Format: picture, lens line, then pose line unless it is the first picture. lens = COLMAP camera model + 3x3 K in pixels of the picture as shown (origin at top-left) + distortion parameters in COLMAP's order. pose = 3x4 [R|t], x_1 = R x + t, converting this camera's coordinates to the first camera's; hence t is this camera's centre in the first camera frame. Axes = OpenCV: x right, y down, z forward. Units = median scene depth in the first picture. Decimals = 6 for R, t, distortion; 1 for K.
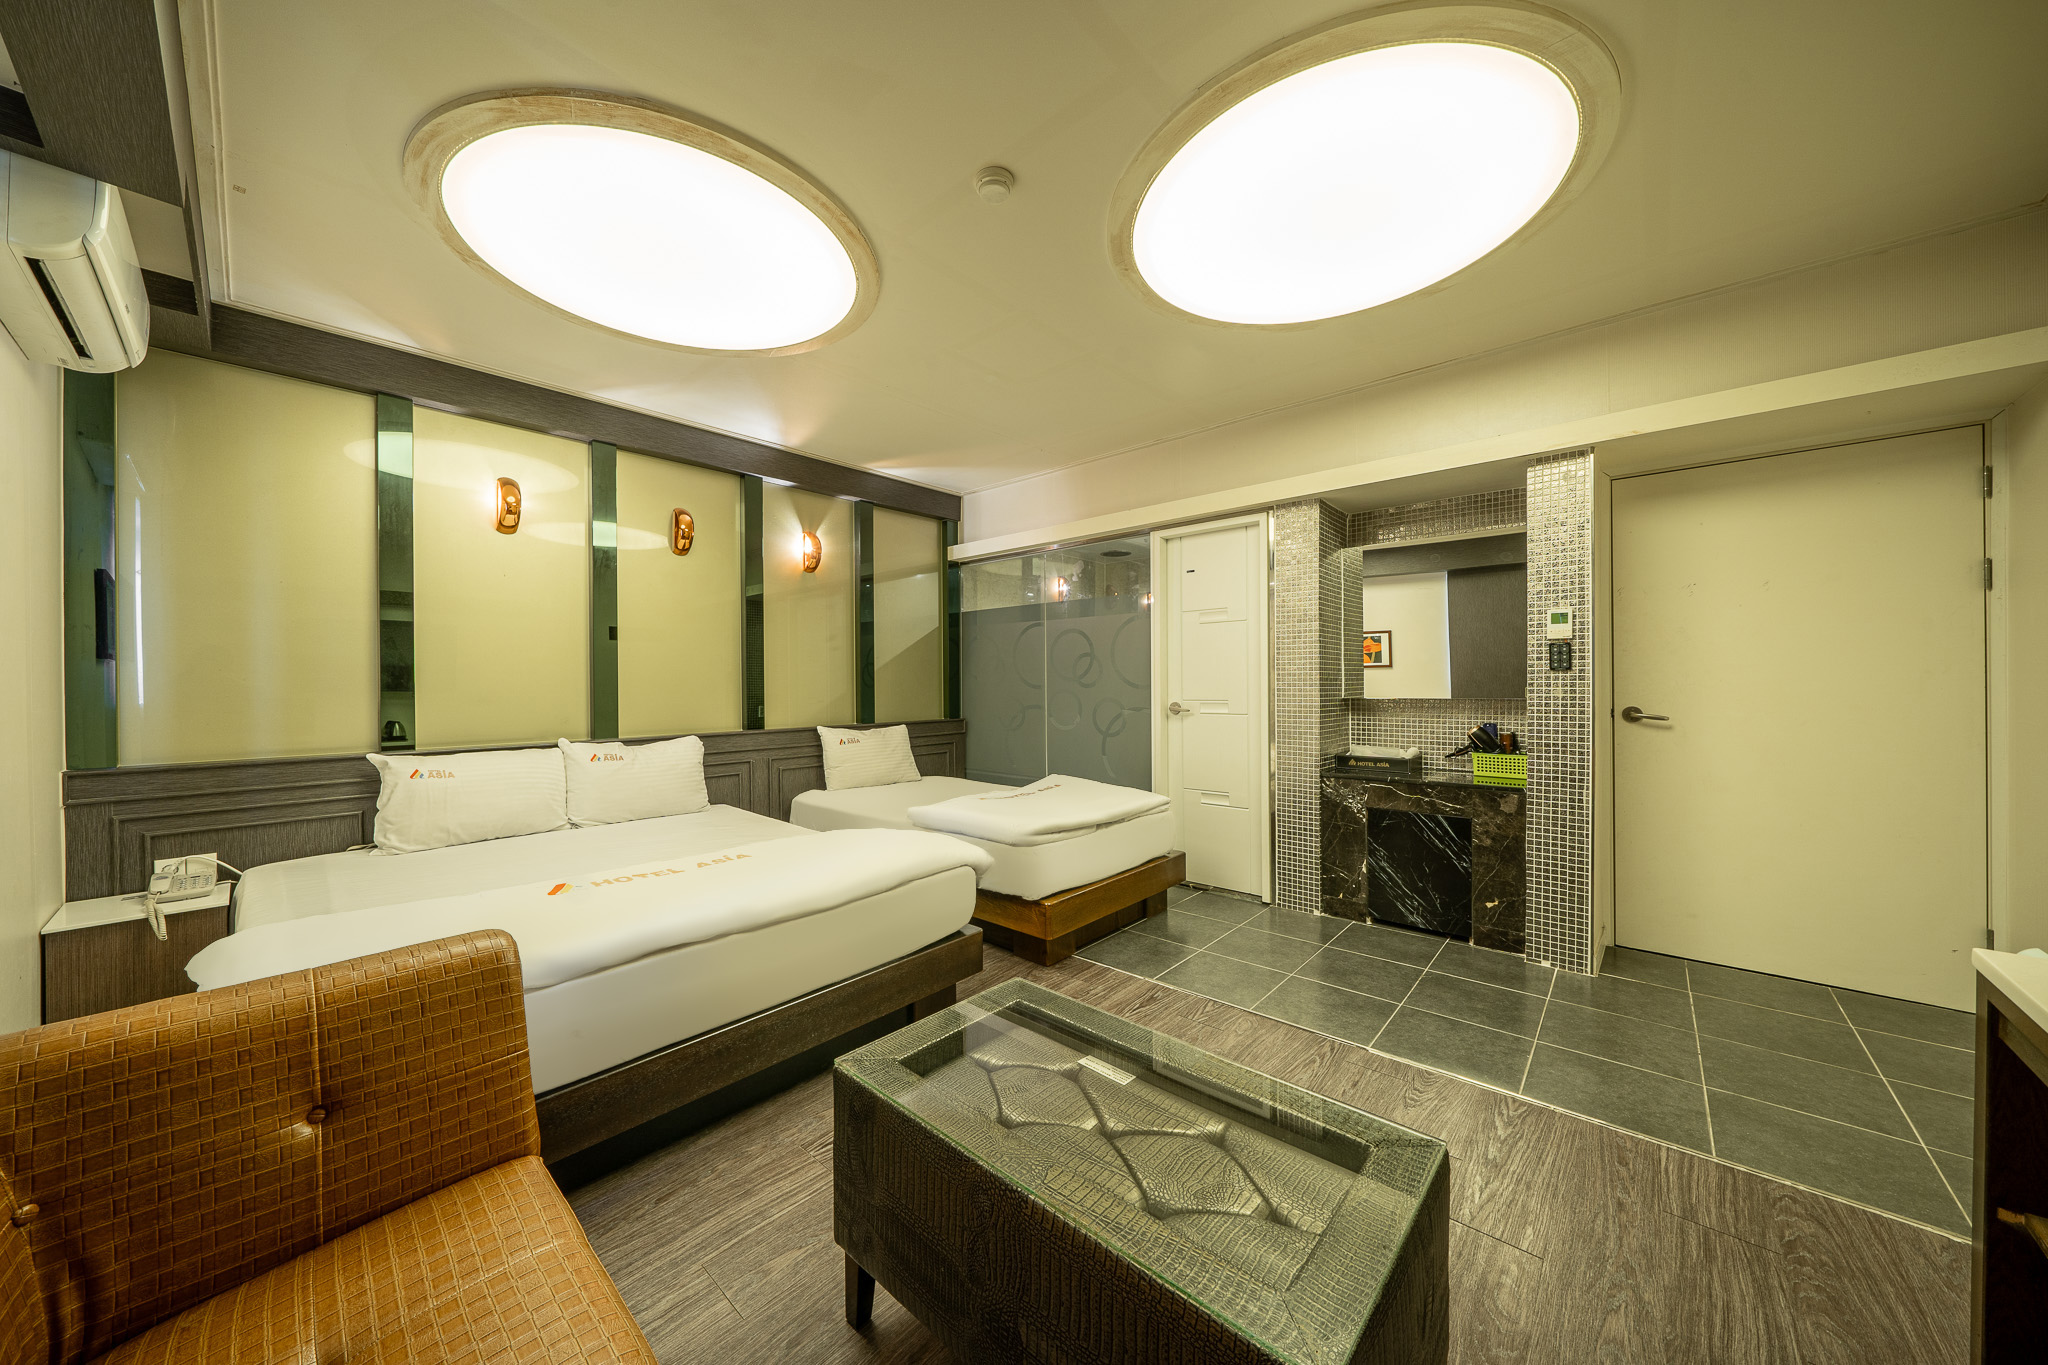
lens RADIAL K [[692.0, 0, 1024.0], [0, 692.0, 682.5], [0, 0, 1]] dist [0.001592, -0.001677]
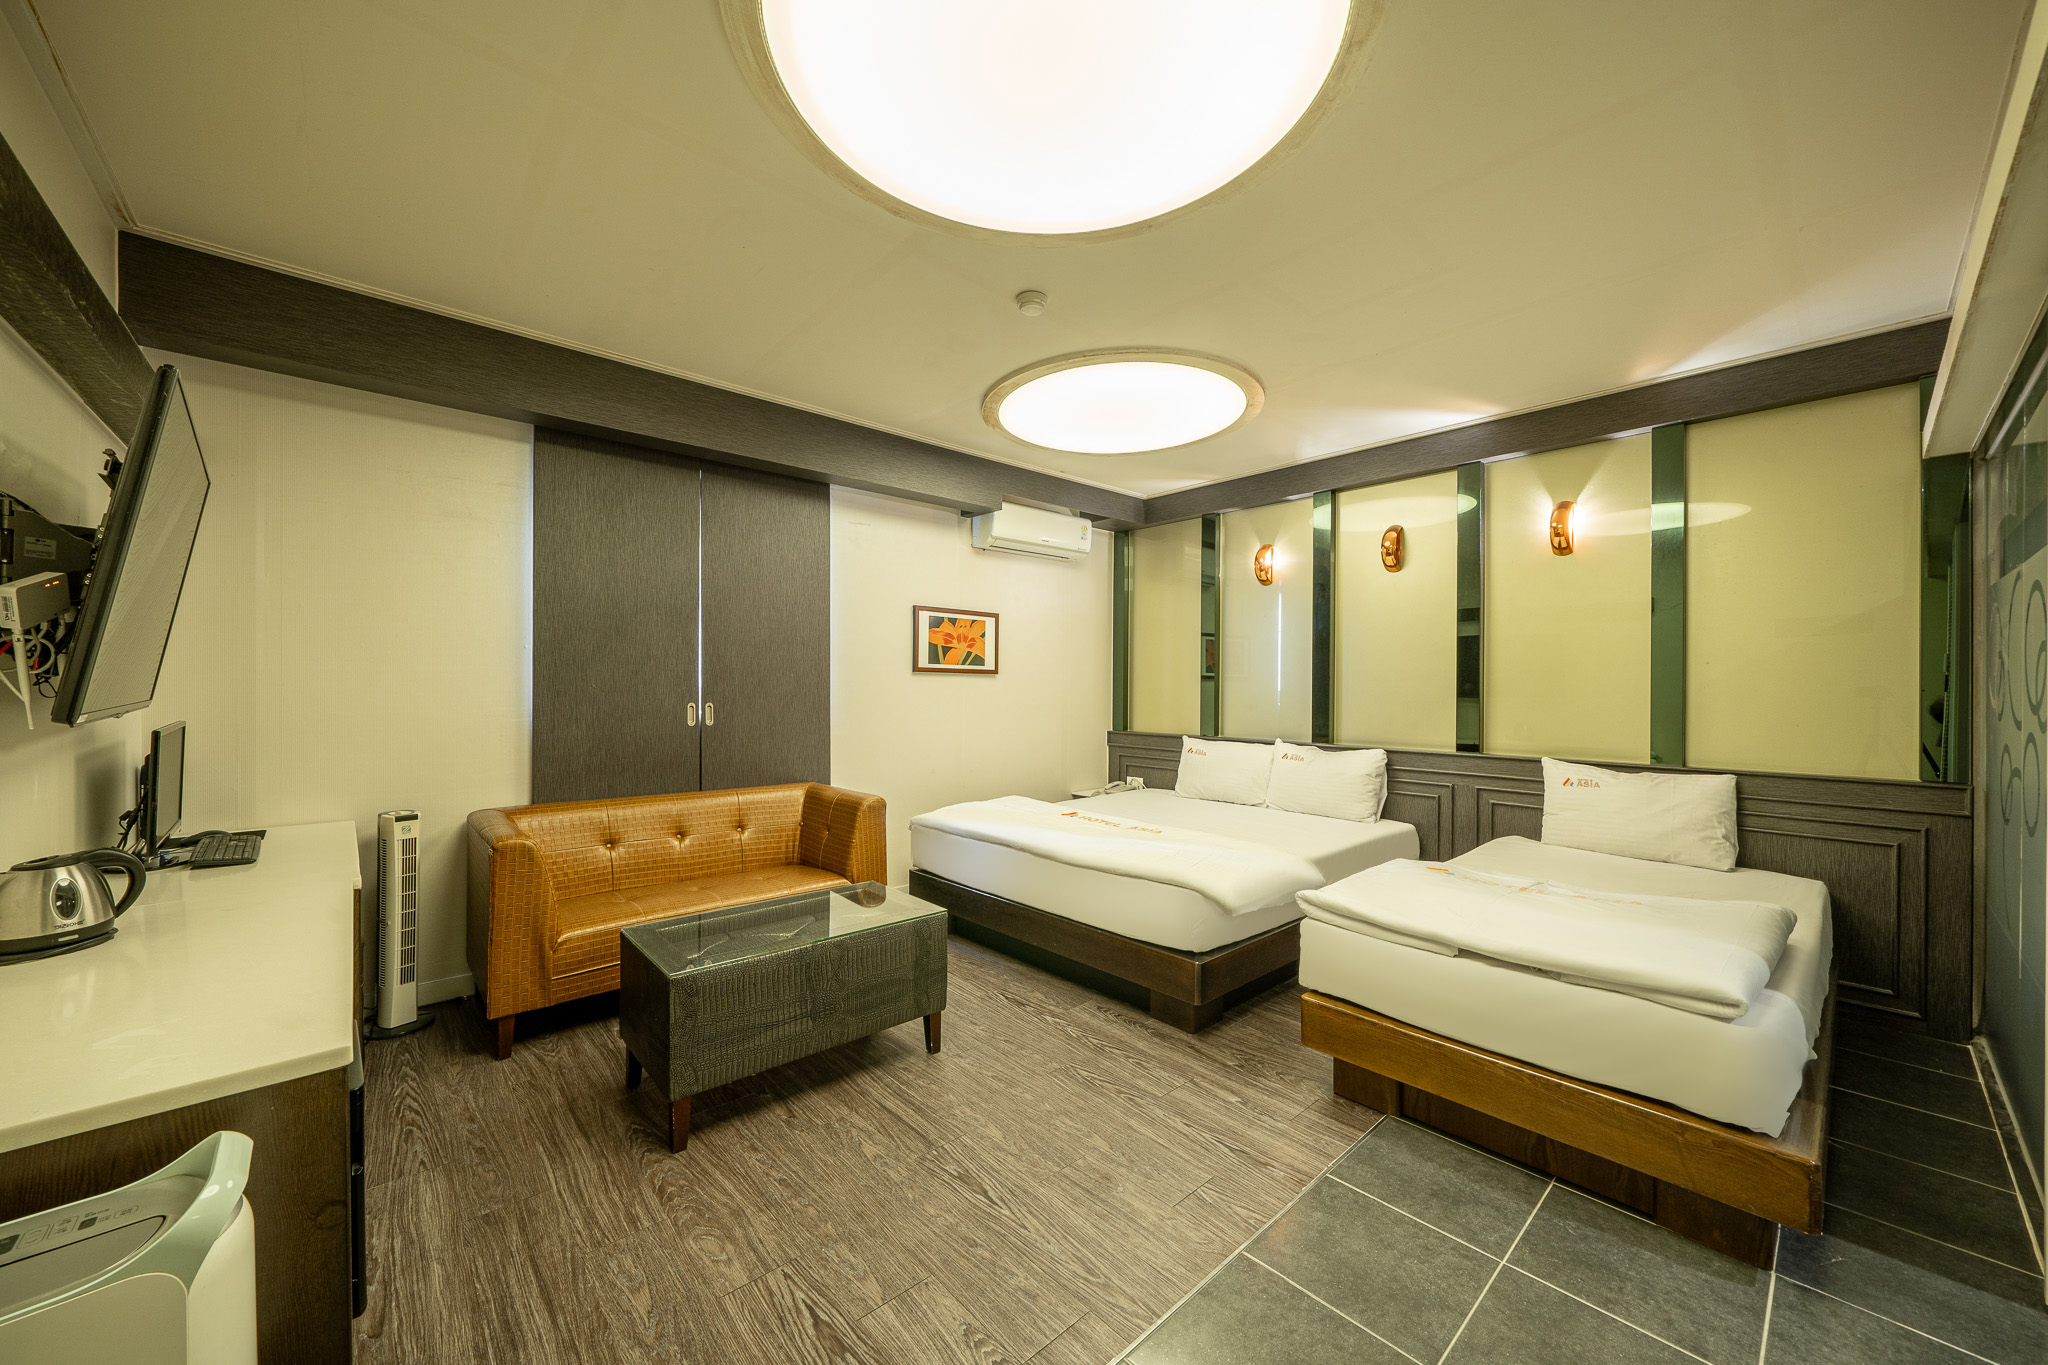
lens RADIAL K [[754.6, 0, 1024.0], [0, 754.6, 682.5], [0, 0, 1]] dist [0.000025, -0.000010]
pose [[-0.105458, 0.000345, -0.994424, 0.727962], [-0.006534, 0.999978, 0.001039, -0.020612], [0.994402, 0.006607, -0.105453, 0.632215]]
